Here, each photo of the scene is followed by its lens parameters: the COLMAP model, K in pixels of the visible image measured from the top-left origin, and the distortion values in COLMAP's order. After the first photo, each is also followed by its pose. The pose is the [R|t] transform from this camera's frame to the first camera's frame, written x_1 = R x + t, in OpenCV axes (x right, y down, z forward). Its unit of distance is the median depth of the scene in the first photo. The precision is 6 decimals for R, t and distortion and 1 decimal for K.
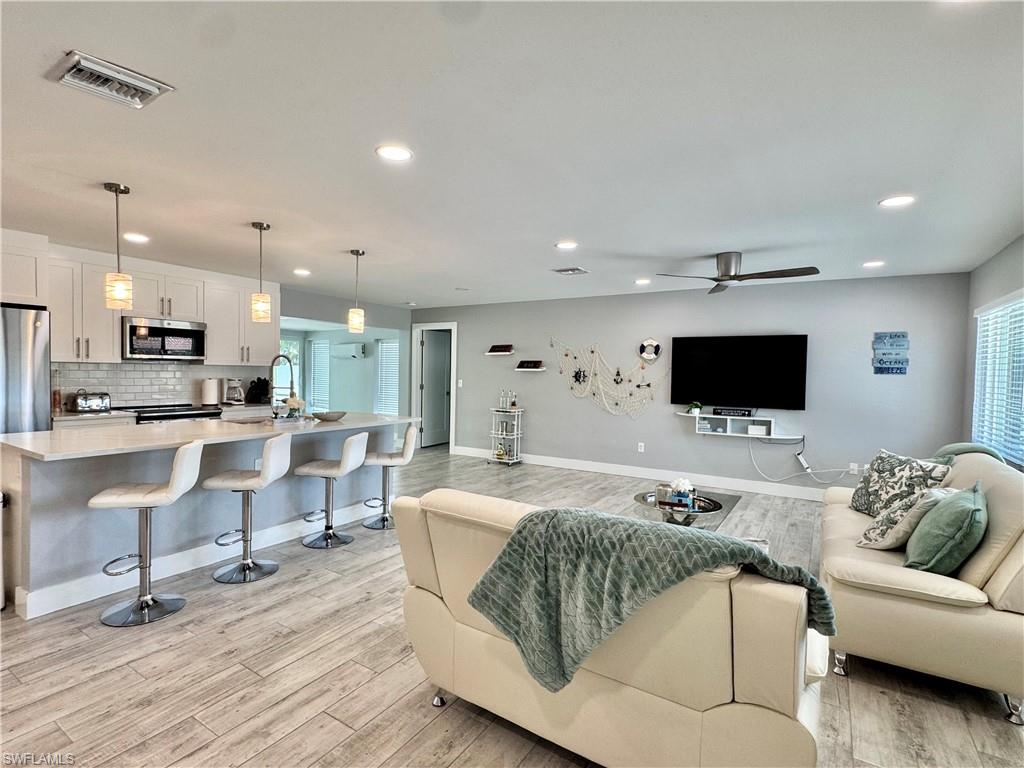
lens RADIAL K [[502.4, 0, 510.7], [0, 502.4, 387.9], [0, 0, 1]] dist [-0.002566, 0.000101]
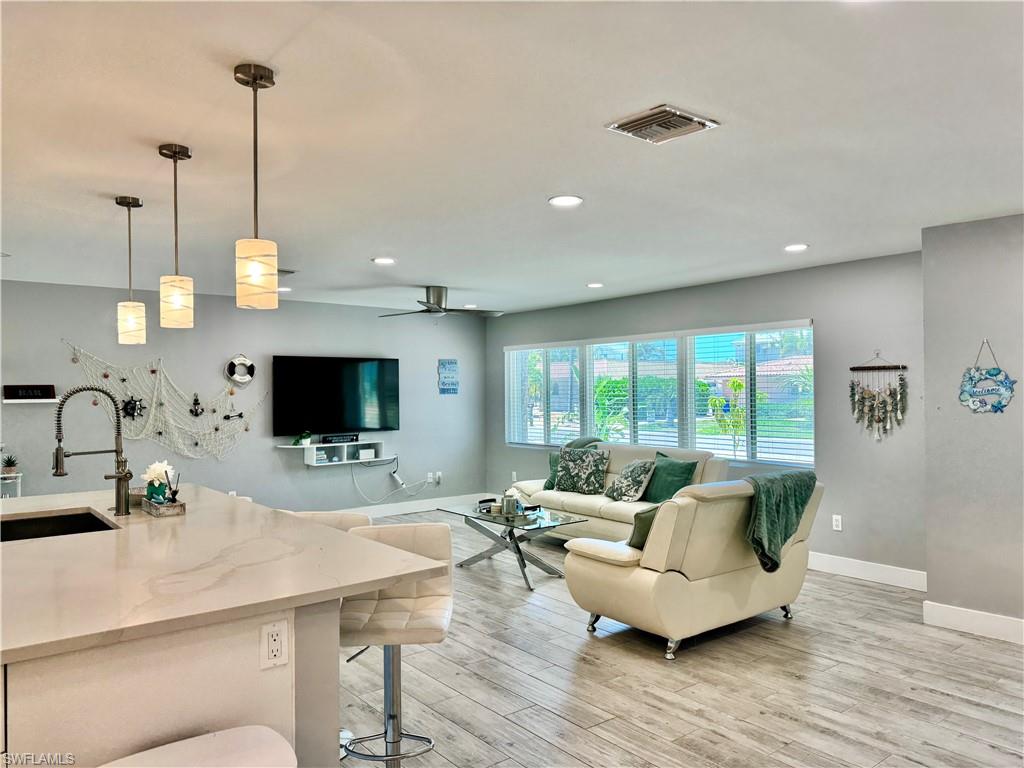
lens RADIAL K [[712.6, 0, 512.0], [0, 712.6, 384.0], [0, 0, 1]] dist [0.096024, -0.140995]
pose [[0.324577, -0.011562, 0.945788, -0.723100], [0.047877, 0.998844, -0.004220, -0.032494], [-0.944647, 0.046651, 0.324756, 0.265049]]
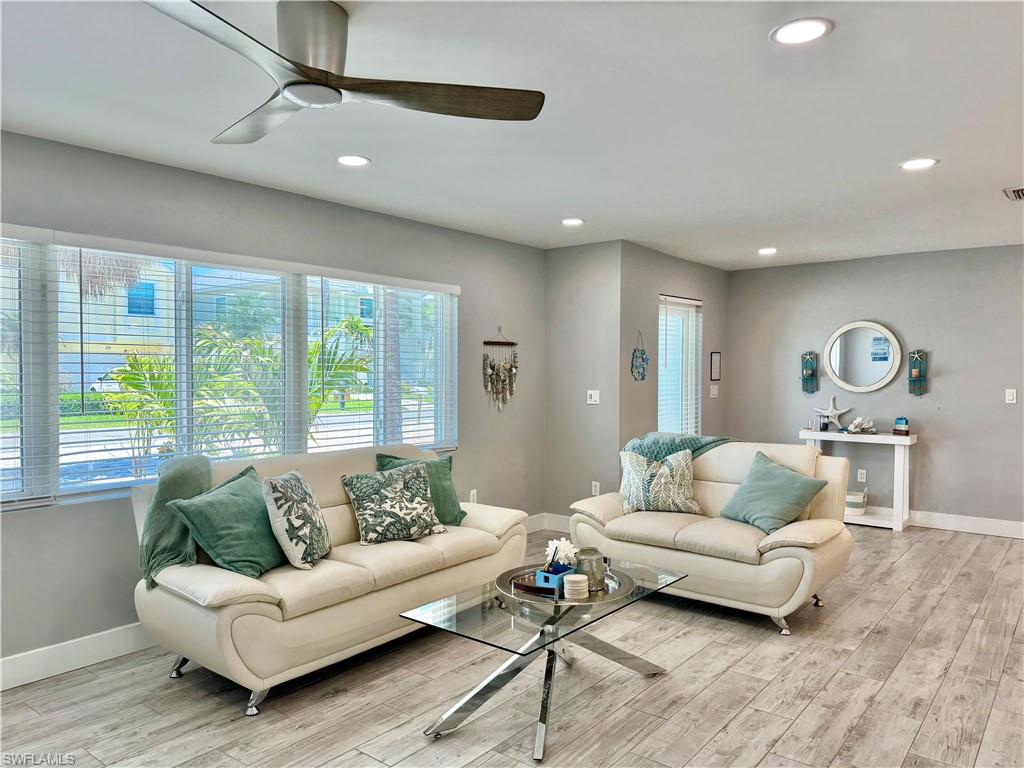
lens RADIAL K [[712.6, 0, 512.0], [0, 712.6, 384.0], [0, 0, 1]] dist [0.096024, -0.140995]
pose [[-0.993682, -0.026242, 0.109118, 0.181604], [-0.020406, 0.998318, 0.054266, -0.032089], [-0.110359, 0.051696, -0.992546, 1.099496]]
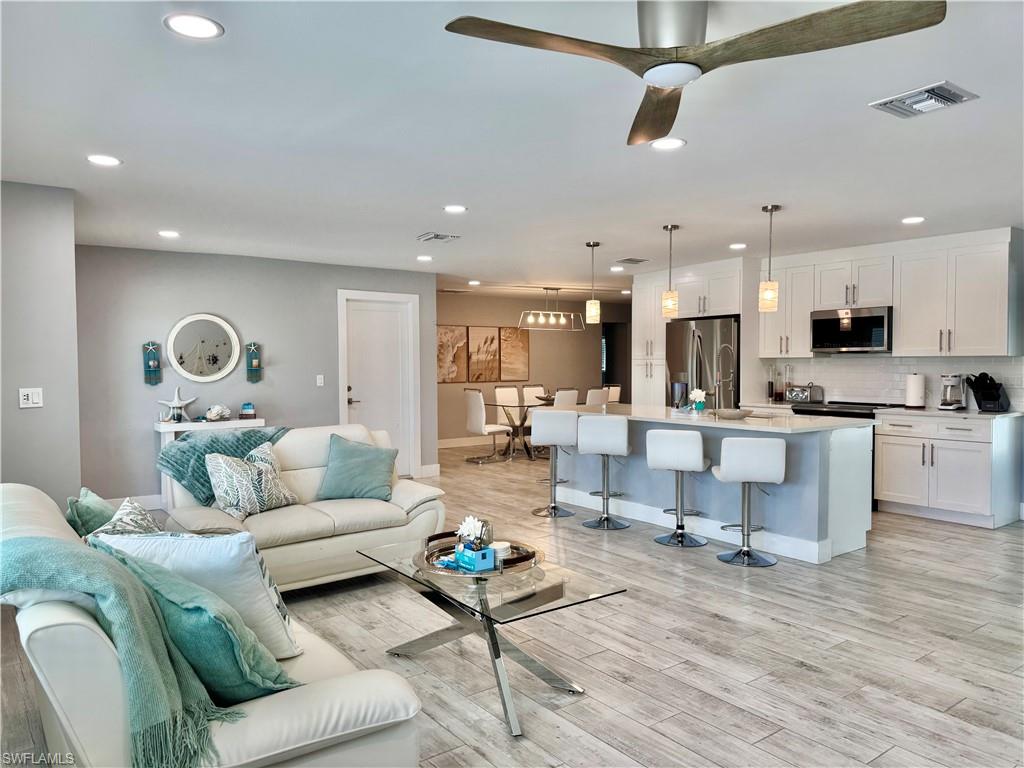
lens RADIAL K [[712.6, 0, 512.0], [0, 712.6, 384.0], [0, 0, 1]] dist [0.096024, -0.140995]
pose [[-0.366283, 0.007521, -0.930473, 0.687027], [-0.031950, 0.999276, 0.020654, -0.005664], [0.929955, 0.037294, -0.365778, 0.810098]]
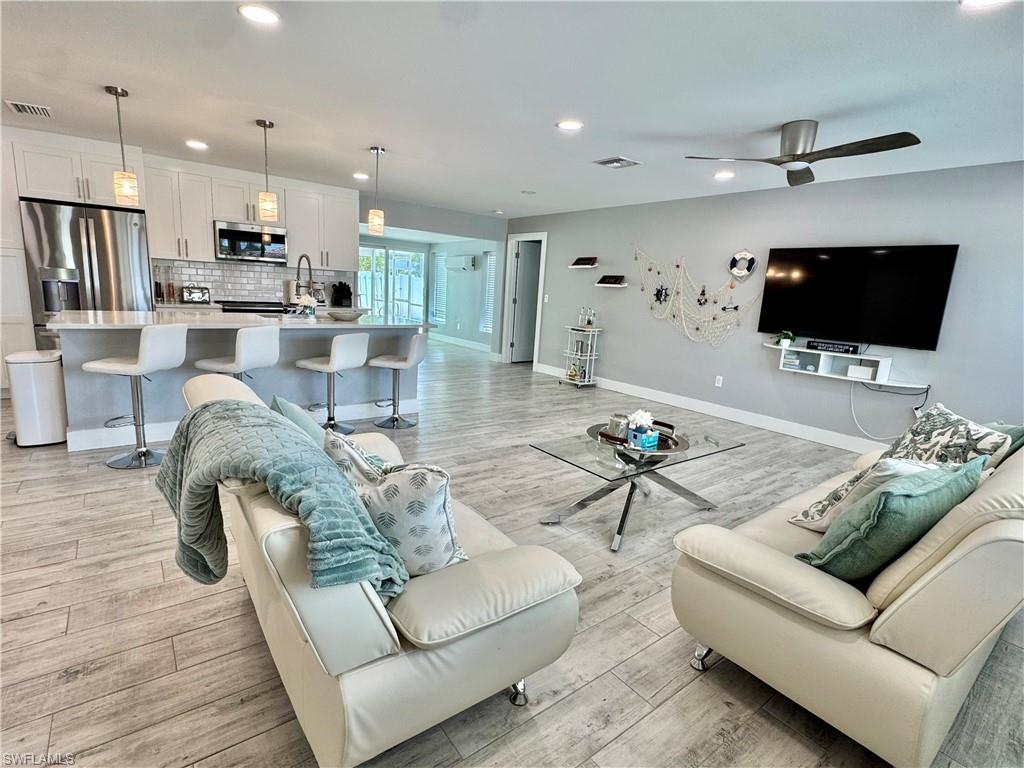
lens RADIAL K [[502.4, 0, 510.7], [0, 502.4, 387.9], [0, 0, 1]] dist [-0.002566, 0.000101]
pose [[0.937438, 0.104591, -0.332071, 0.240405], [-0.053227, 0.985650, 0.160188, 0.012851], [0.344060, -0.132492, 0.929553, 0.092981]]
